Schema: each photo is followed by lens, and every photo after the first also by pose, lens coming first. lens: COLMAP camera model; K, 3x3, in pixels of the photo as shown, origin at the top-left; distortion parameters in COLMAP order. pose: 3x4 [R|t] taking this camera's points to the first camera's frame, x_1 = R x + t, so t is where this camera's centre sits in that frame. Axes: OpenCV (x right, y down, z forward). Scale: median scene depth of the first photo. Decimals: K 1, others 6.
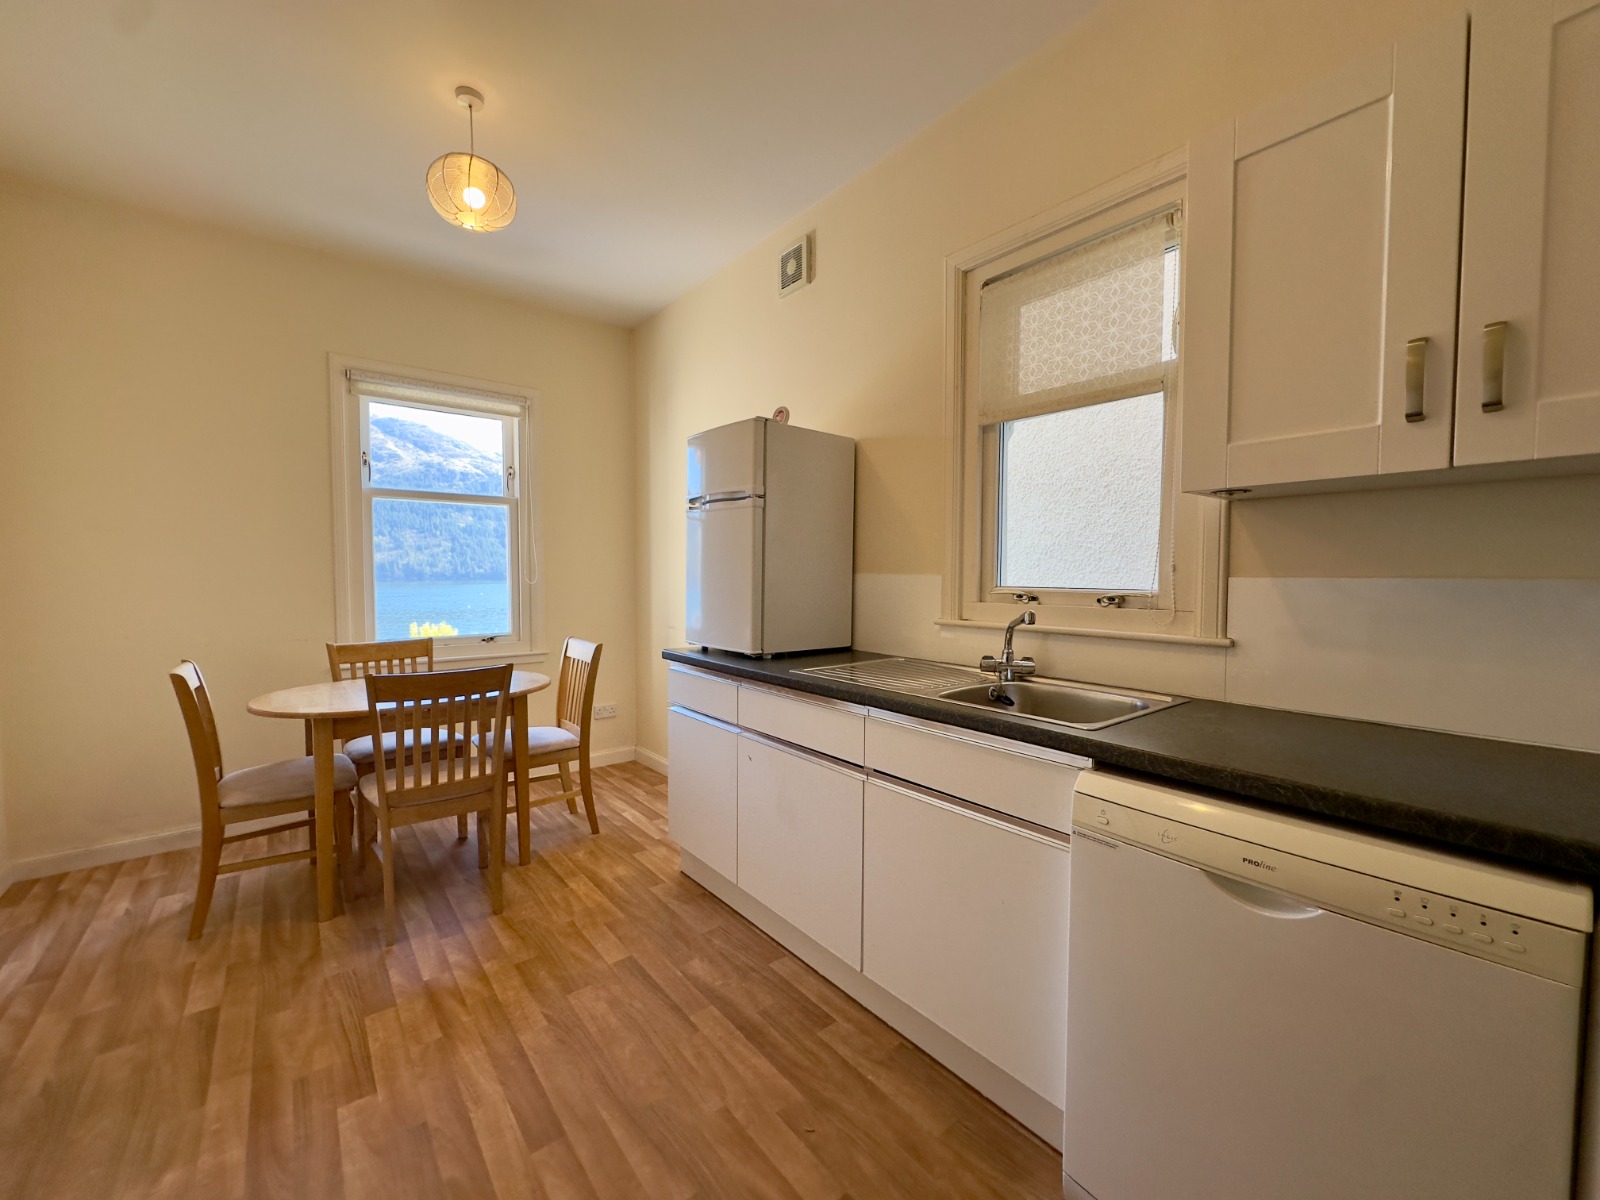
lens RADIAL K [[636.0, 0, 798.1], [0, 636.0, 599.8], [0, 0, 1]] dist [-0.002036, 0.000338]
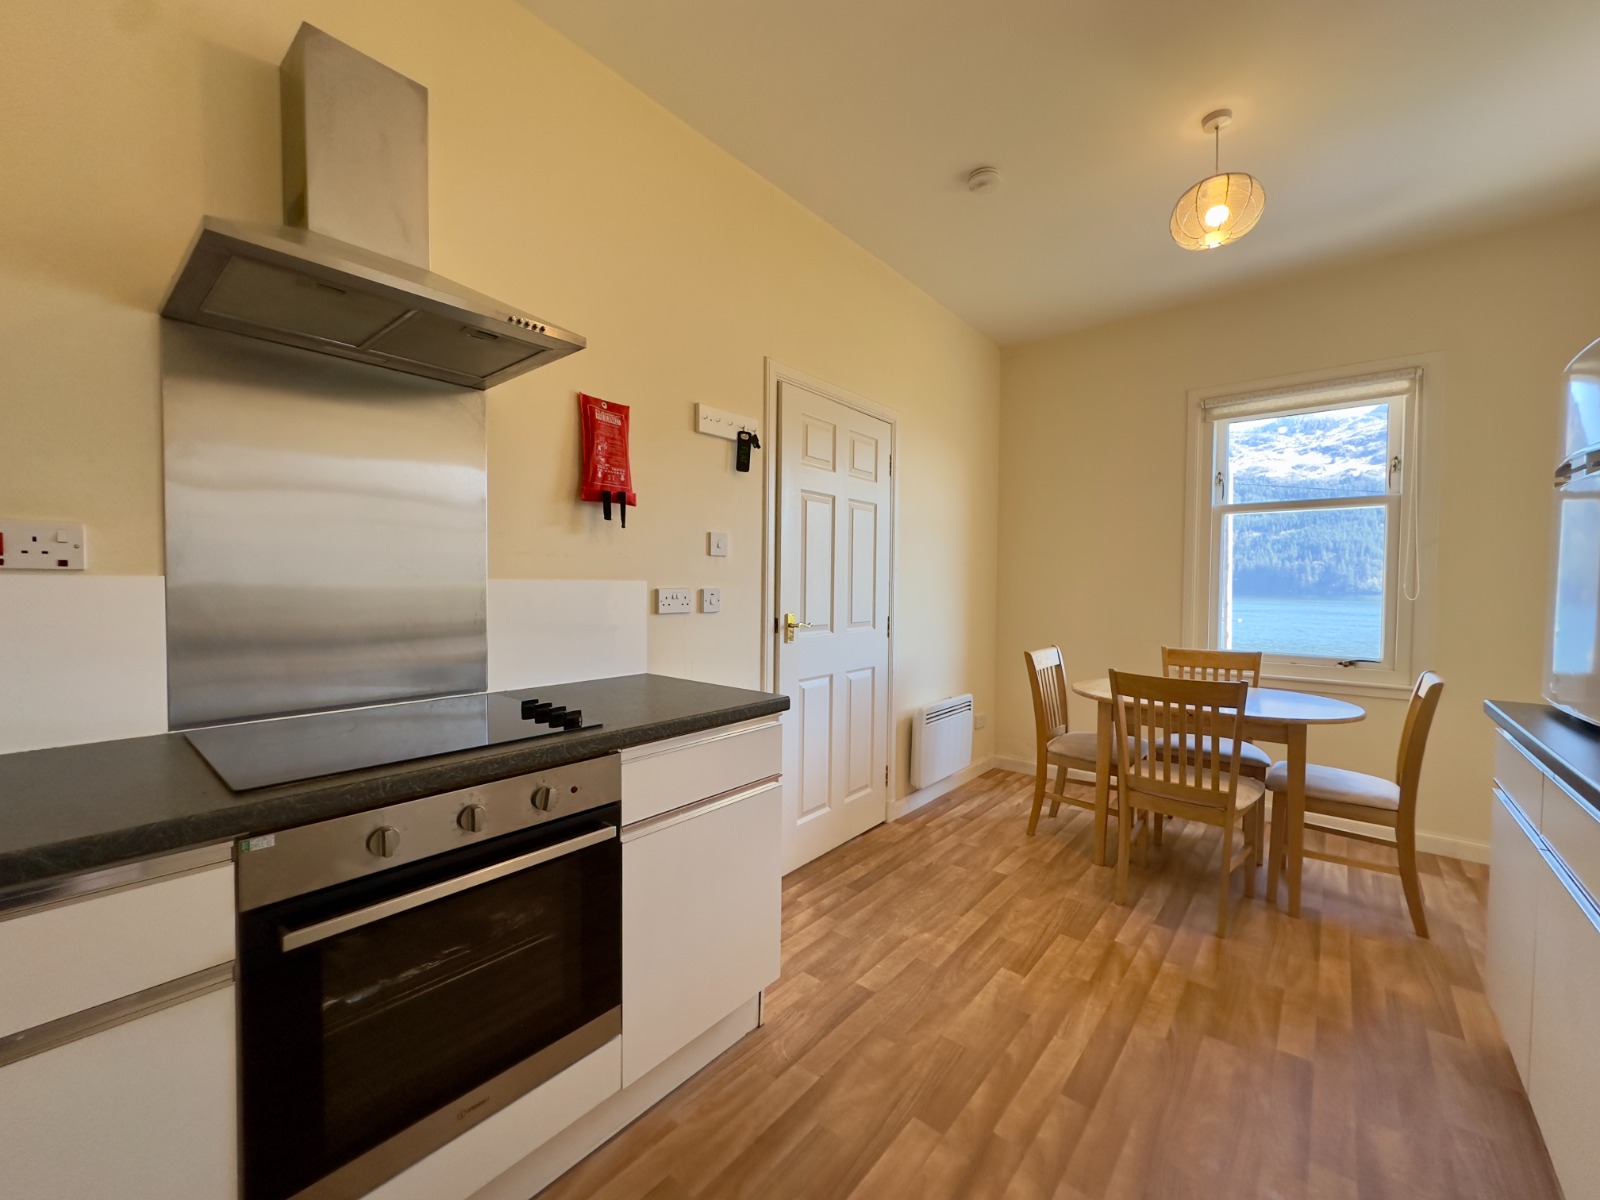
lens RADIAL K [[635.3, 0, 800.9], [0, 635.3, 601.1], [0, 0, 1]] dist [-0.001904, 0.000213]
pose [[0.189337, 0.029195, -0.981478, 0.373471], [-0.048510, 0.998615, 0.020347, -0.007066], [0.980713, 0.043760, 0.190491, 0.183747]]
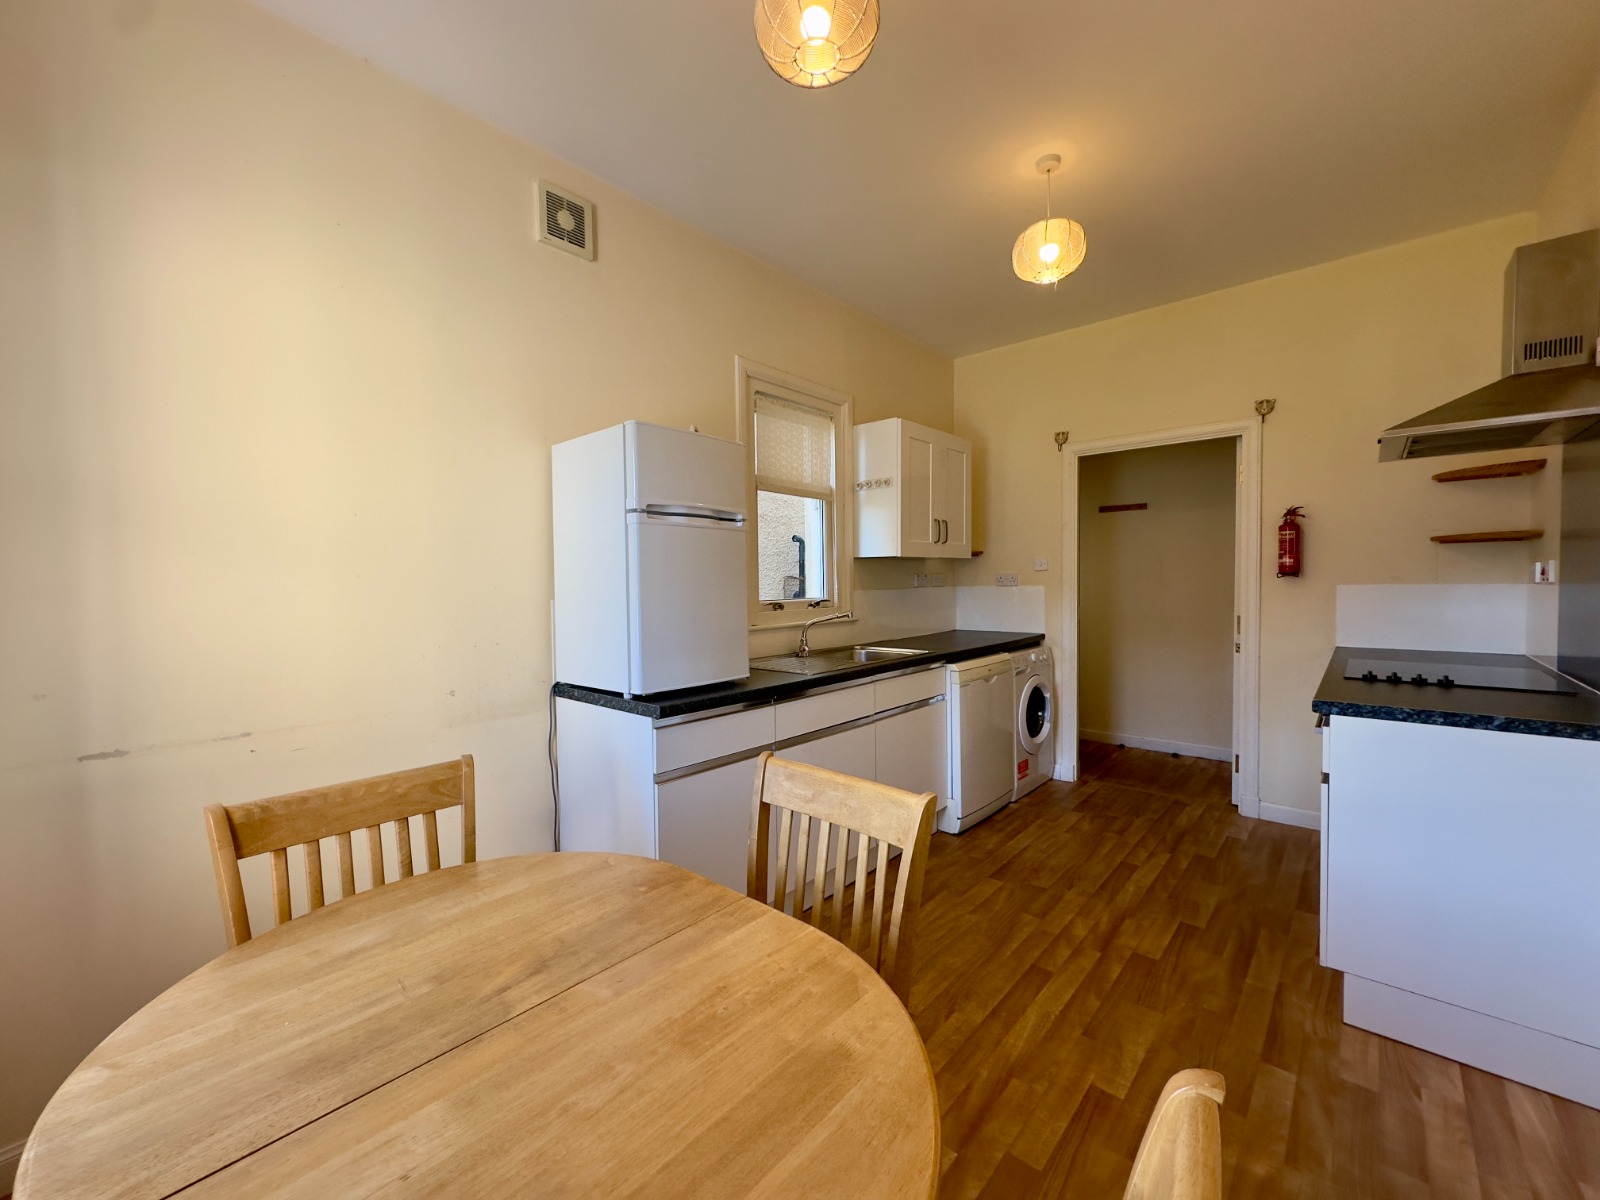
lens RADIAL K [[636.0, 0, 798.1], [0, 636.0, 599.8], [0, 0, 1]] dist [-0.002036, 0.000338]
pose [[-0.156371, -0.031977, 0.987181, -1.160914], [0.051991, 0.997824, 0.040557, -0.079252], [-0.986329, 0.057667, -0.154368, 1.151370]]
